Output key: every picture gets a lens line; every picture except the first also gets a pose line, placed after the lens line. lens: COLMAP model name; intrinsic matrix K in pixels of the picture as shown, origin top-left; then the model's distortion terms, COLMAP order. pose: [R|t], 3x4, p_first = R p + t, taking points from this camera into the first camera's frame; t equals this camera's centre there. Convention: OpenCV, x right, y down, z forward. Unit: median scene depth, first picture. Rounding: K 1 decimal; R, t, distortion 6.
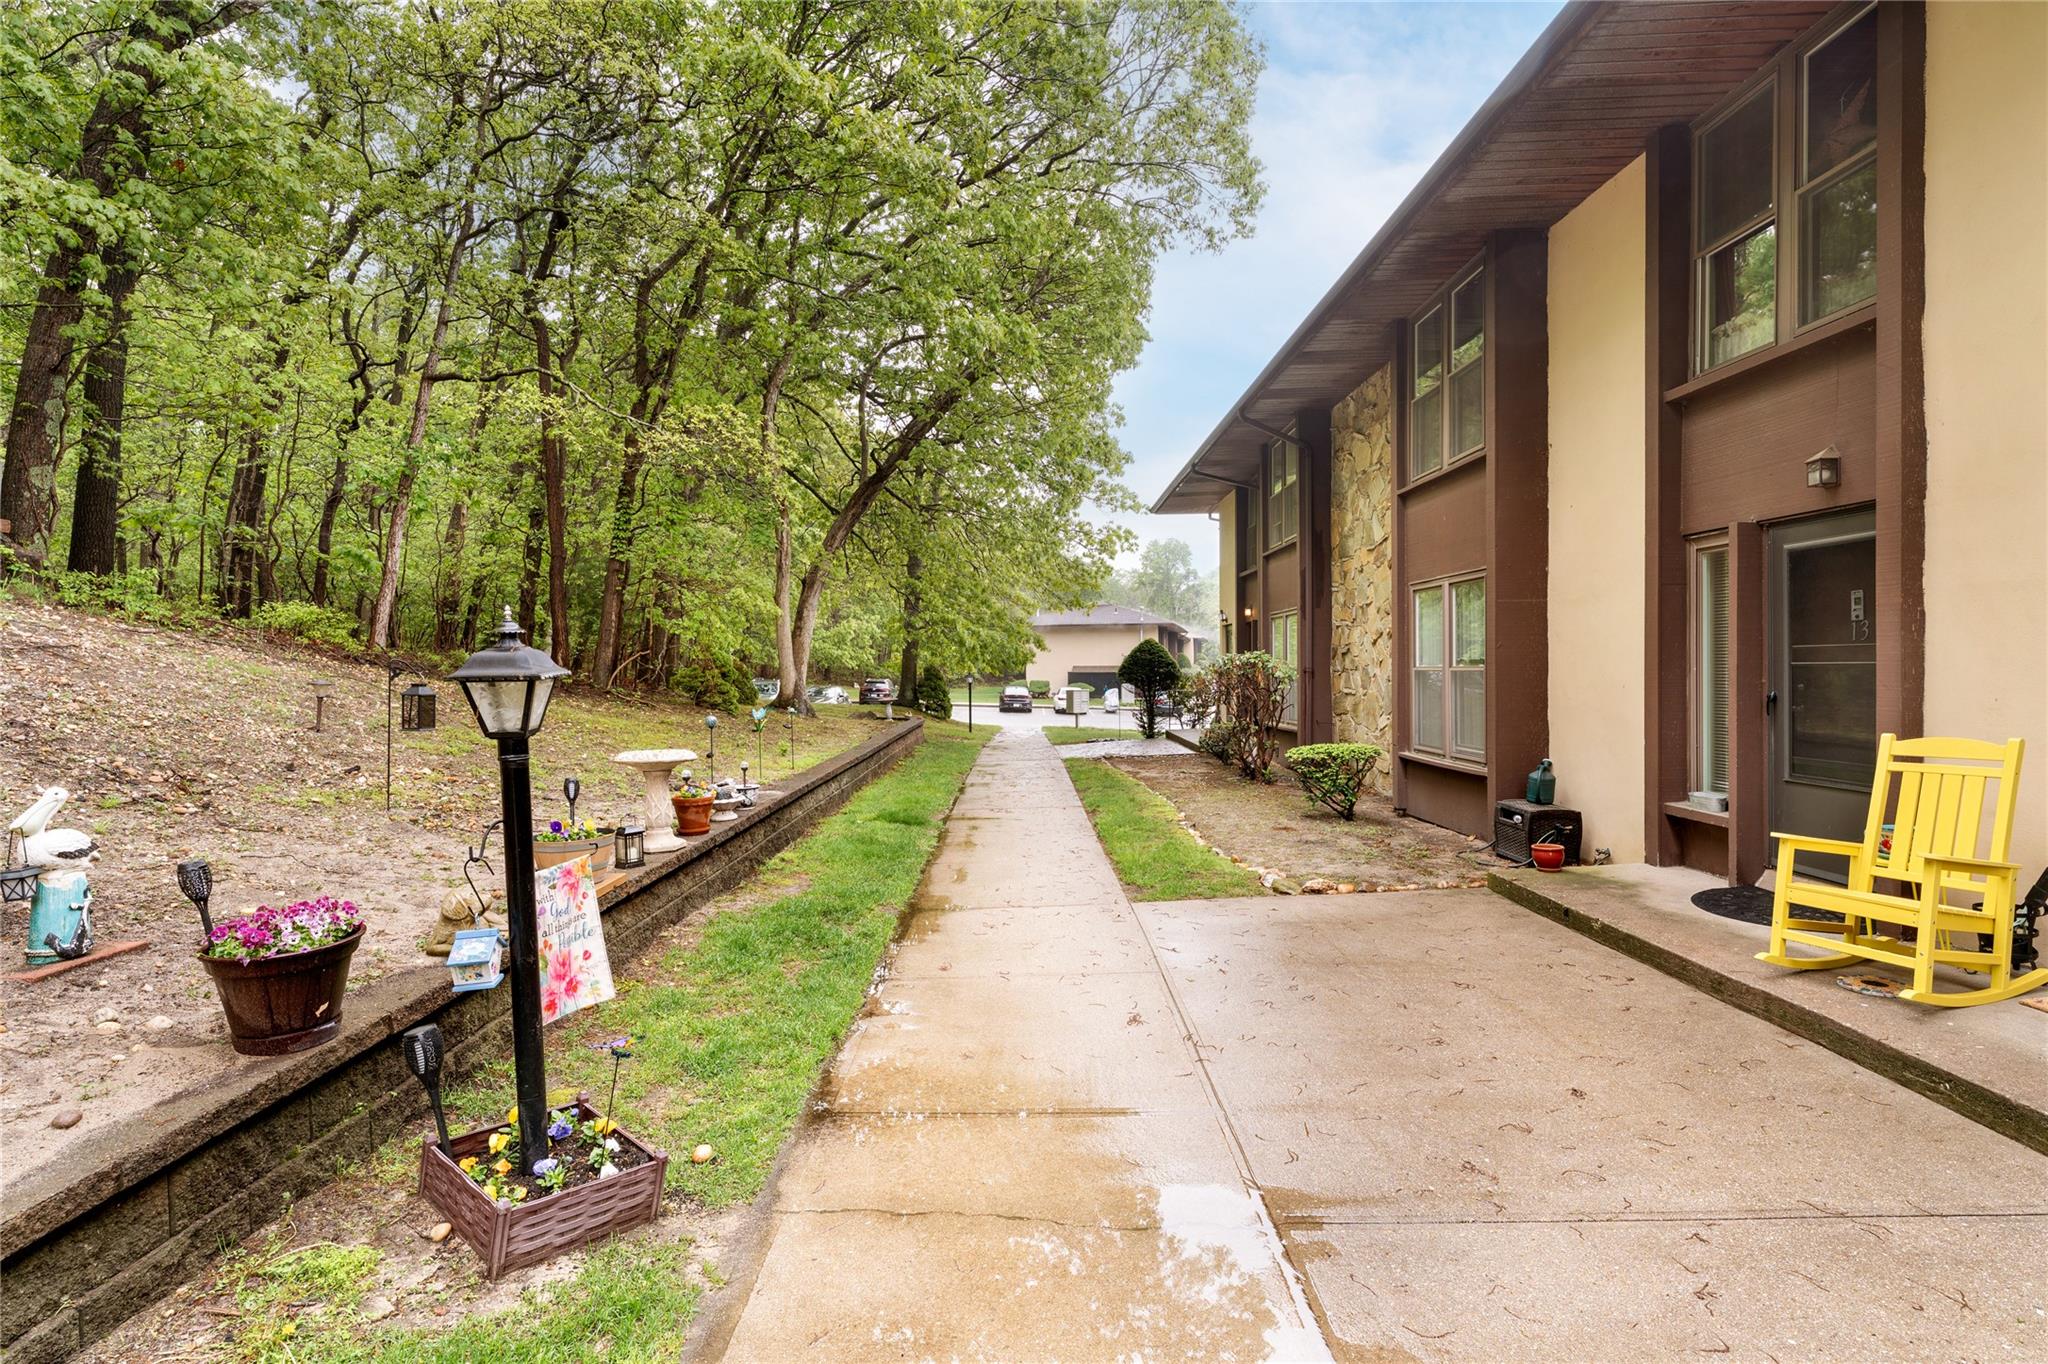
lens RADIAL K [[940.4, 0, 1023.4], [0, 940.4, 679.7], [0, 0, 1]] dist [-0.000287, -0.000087]
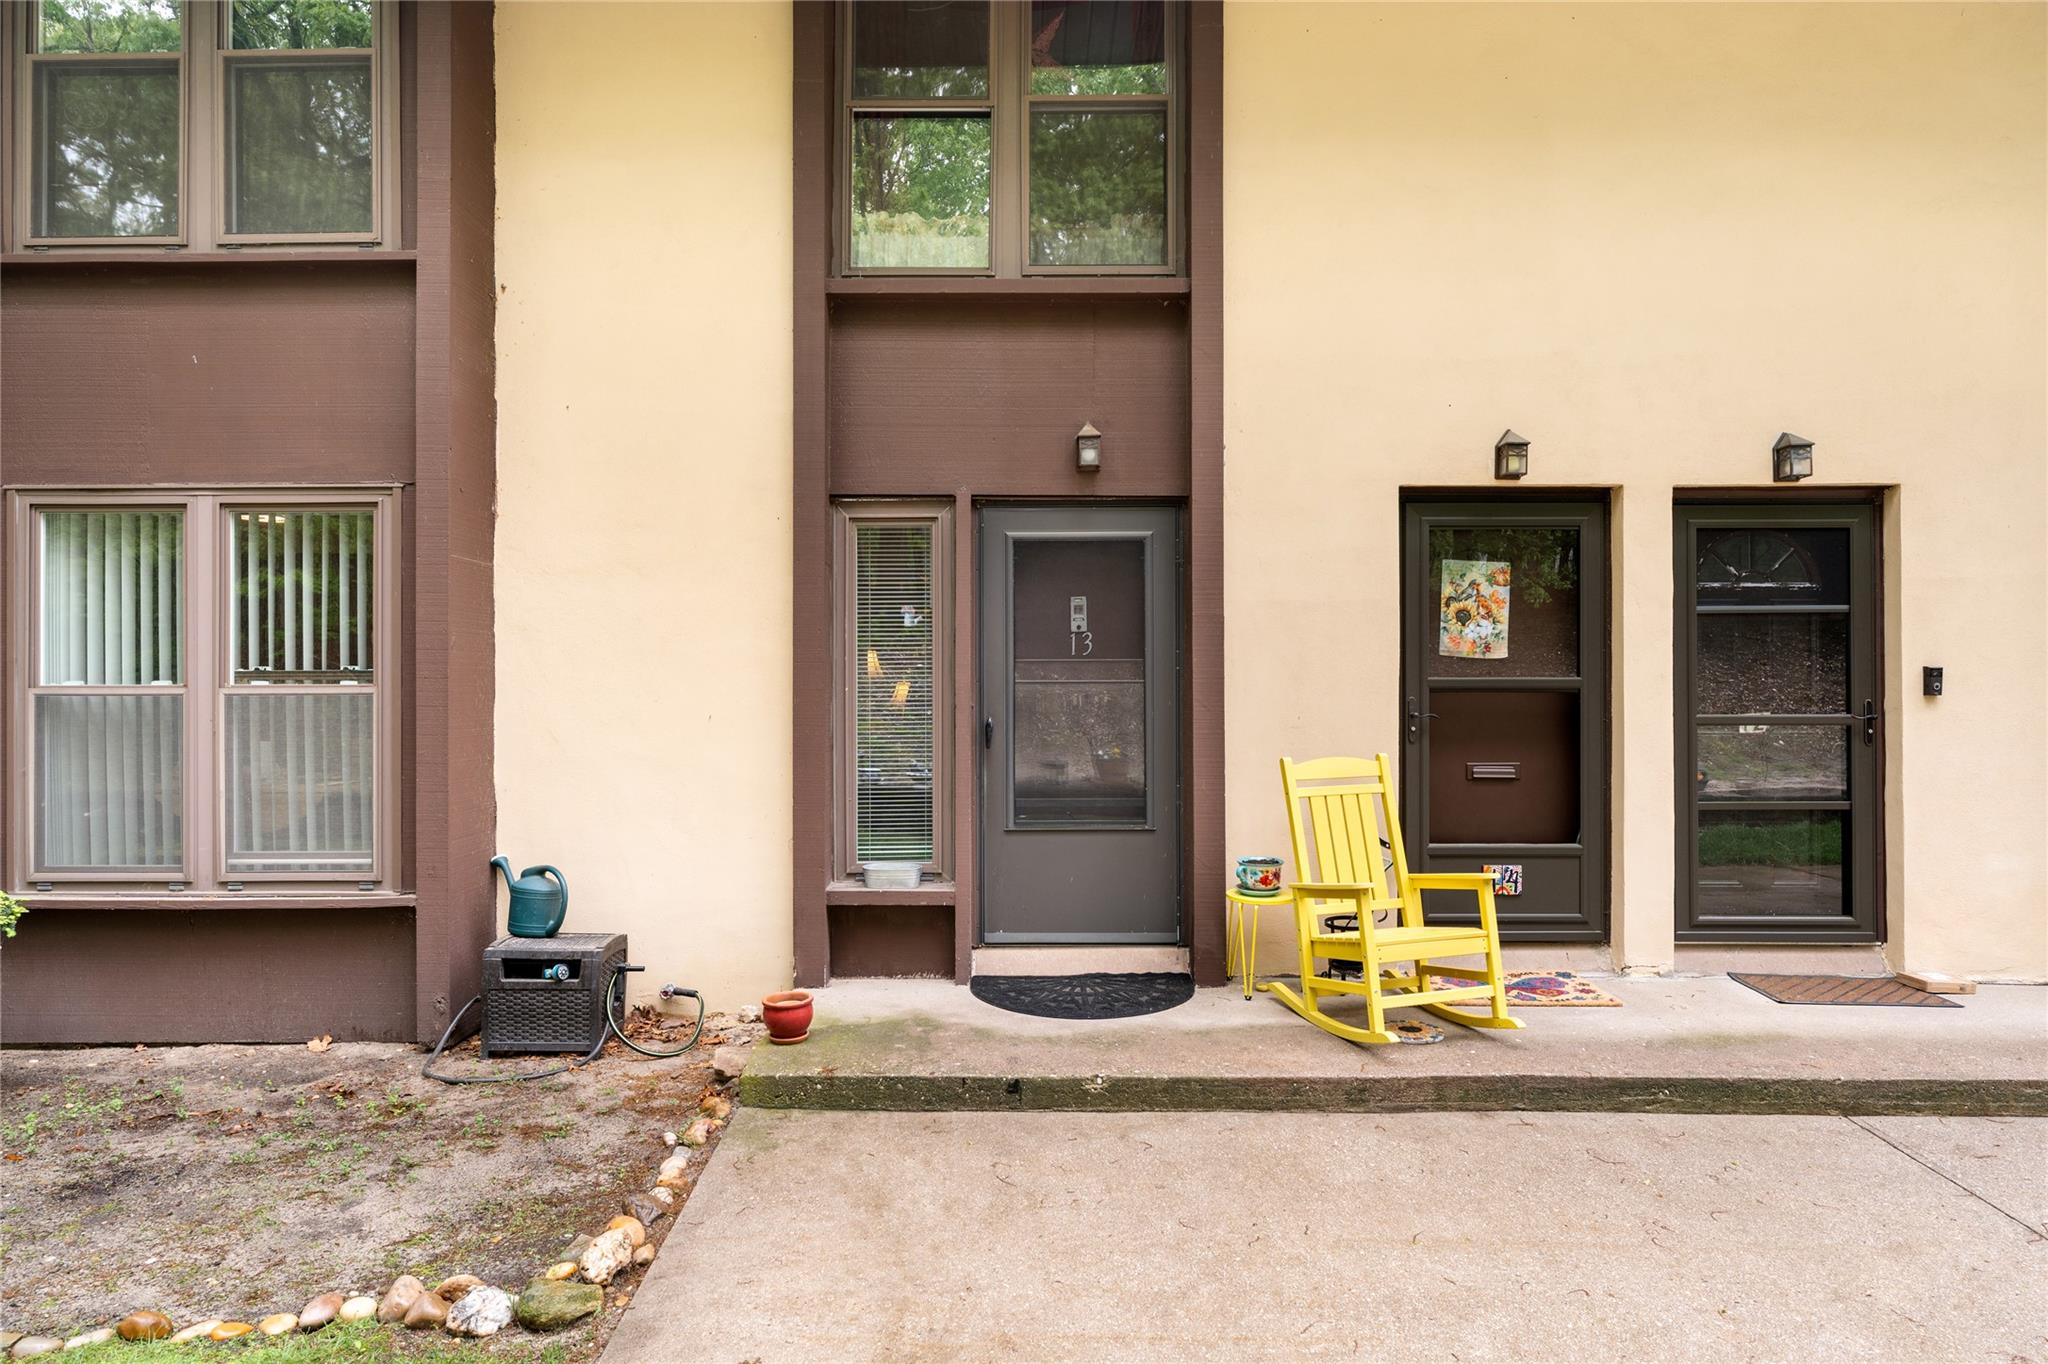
lens RADIAL K [[1214.5, 0, 1024.4], [0, 1214.5, 684.4], [0, 0, 1]] dist [-0.001017, 0.000417]
pose [[0.023800, 0.005659, 0.999701, -0.236033], [0.014438, 0.999878, -0.006004, -0.009427], [-0.999612, 0.014576, 0.023715, 1.092287]]
